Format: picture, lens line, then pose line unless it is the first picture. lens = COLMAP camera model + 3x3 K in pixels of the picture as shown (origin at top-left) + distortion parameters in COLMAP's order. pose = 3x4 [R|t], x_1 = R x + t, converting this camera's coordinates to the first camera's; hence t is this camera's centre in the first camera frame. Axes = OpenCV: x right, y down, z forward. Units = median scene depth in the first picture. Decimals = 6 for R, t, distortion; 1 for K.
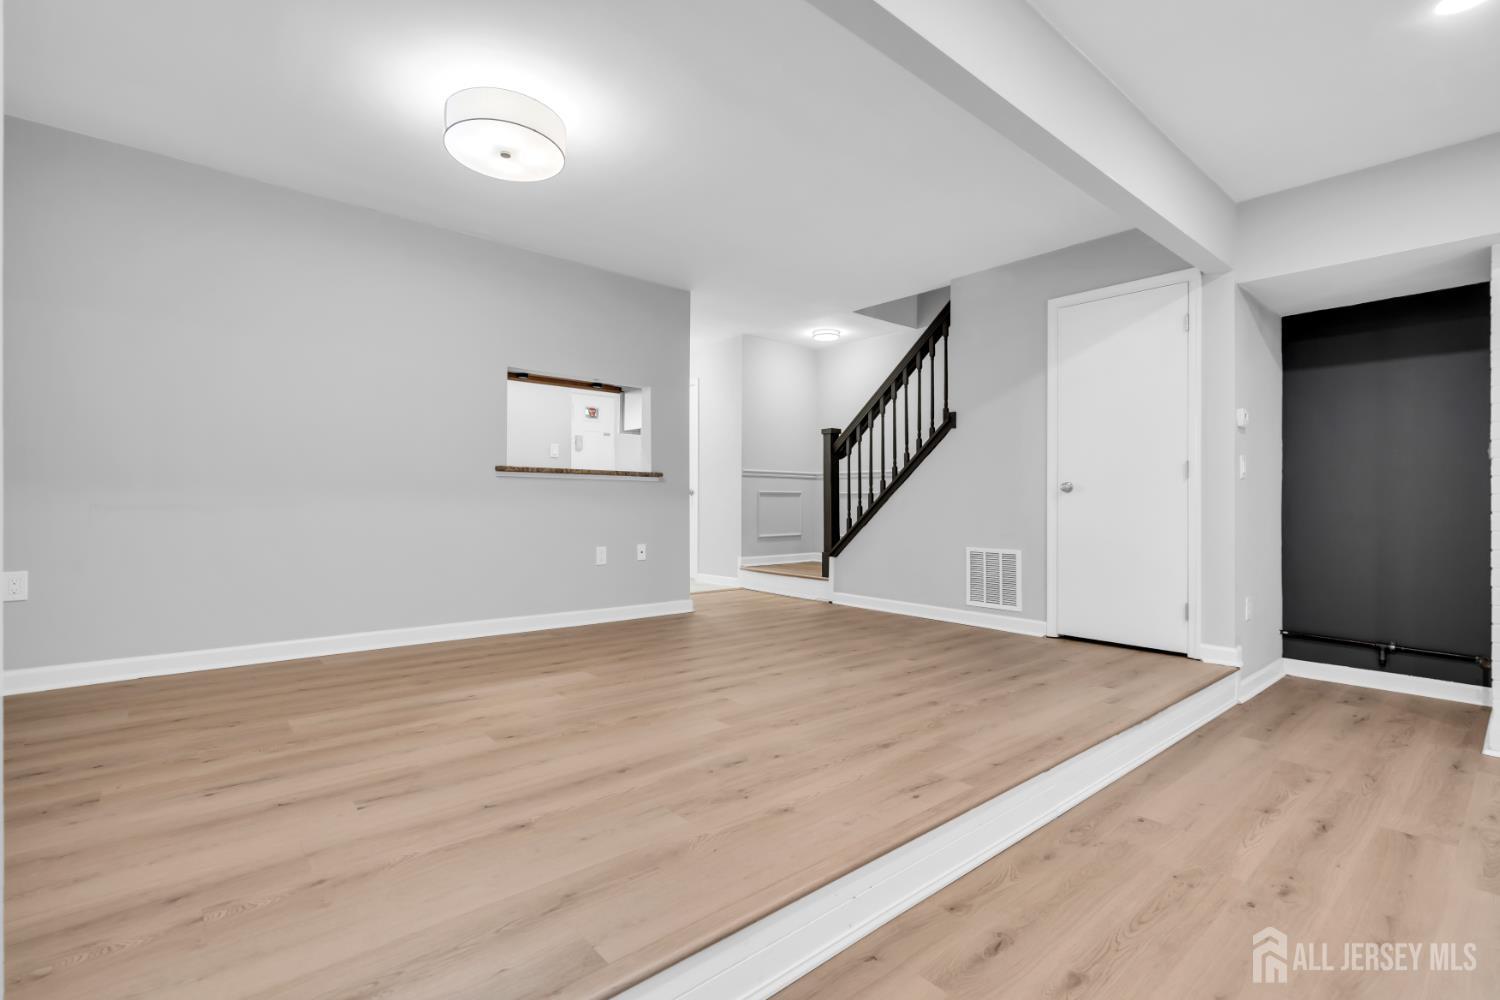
lens RADIAL K [[674.8, 0, 750.0], [0, 674.8, 500.0], [0, 0, 1]] dist [0.001832, 0.000240]
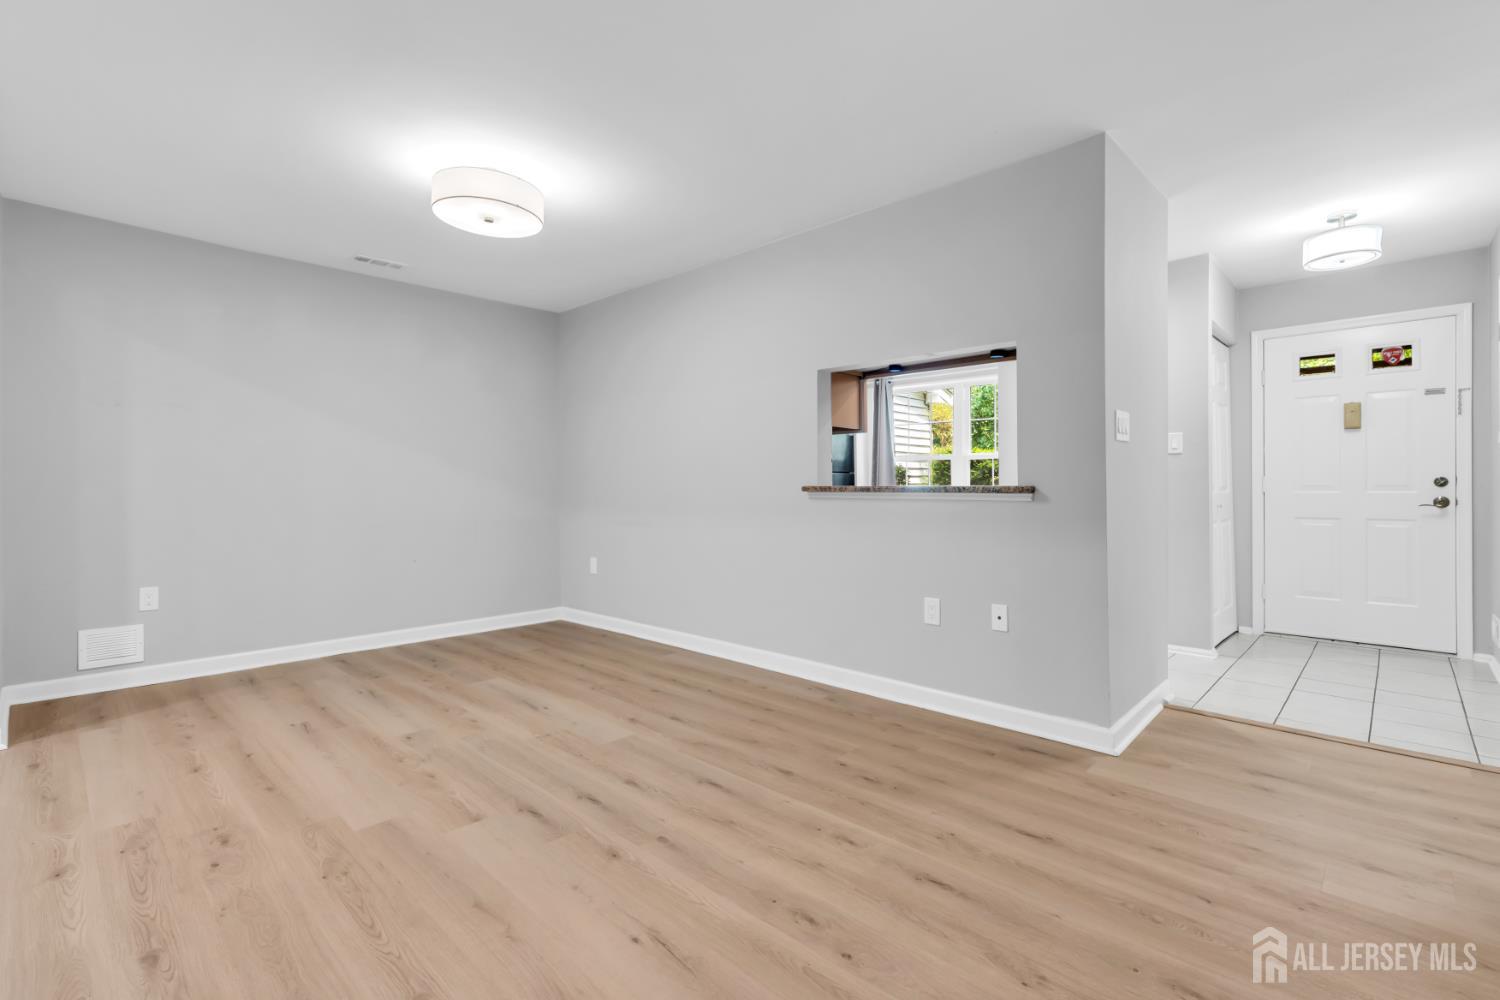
lens RADIAL K [[674.8, 0, 750.0], [0, 674.8, 500.0], [0, 0, 1]] dist [0.001832, 0.000240]
pose [[0.093322, 0.004708, -0.995625, 0.807476], [0.005320, 0.999972, 0.005228, -0.063358], [0.995622, -0.005784, 0.093294, 1.370598]]
